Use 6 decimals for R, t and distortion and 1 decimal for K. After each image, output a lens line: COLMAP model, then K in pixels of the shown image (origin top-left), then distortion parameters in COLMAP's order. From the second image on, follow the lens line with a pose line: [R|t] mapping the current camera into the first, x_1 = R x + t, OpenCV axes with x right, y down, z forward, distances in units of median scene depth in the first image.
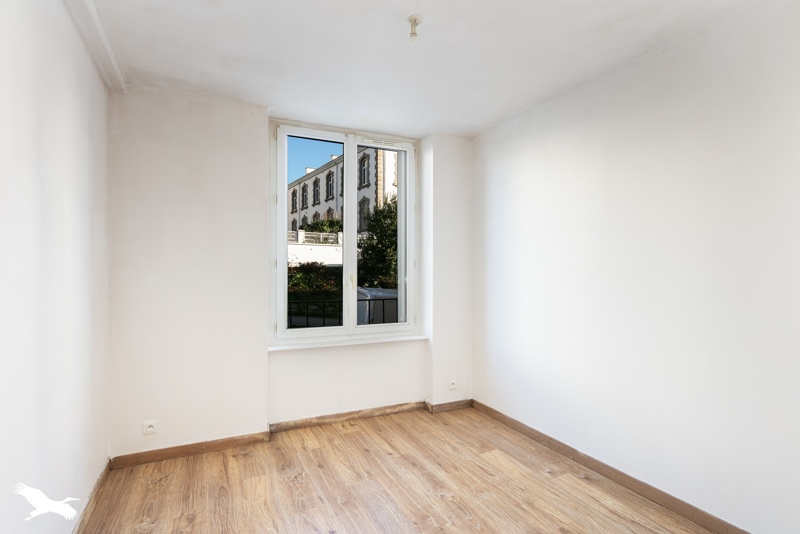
lens RADIAL K [[373.6, 0, 400.0], [0, 373.6, 267.0], [0, 0, 1]] dist [0.014440, -0.000156]
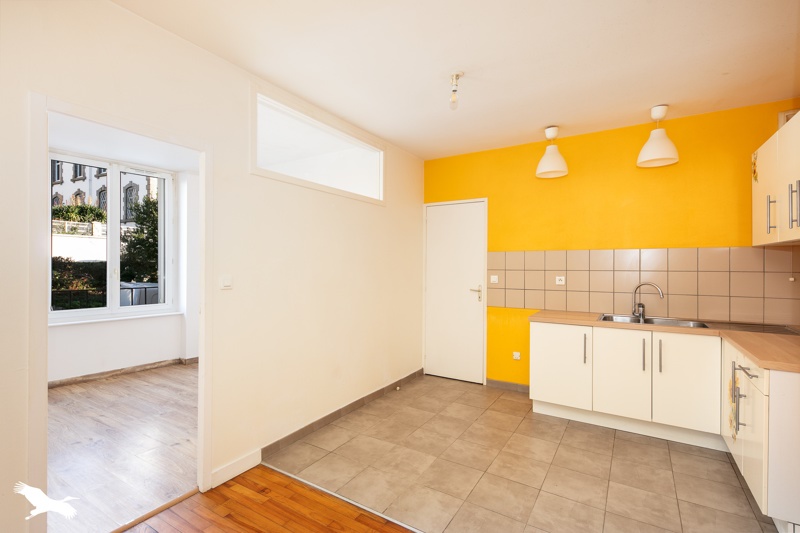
lens RADIAL K [[373.3, 0, 397.6], [0, 373.3, 264.4], [0, 0, 1]] dist [0.011540, -0.000291]
pose [[0.867598, 0.001801, 0.497264, 0.074021], [-0.003179, 0.999993, 0.001925, 0.000838], [-0.497257, -0.003251, 0.867597, -0.630535]]
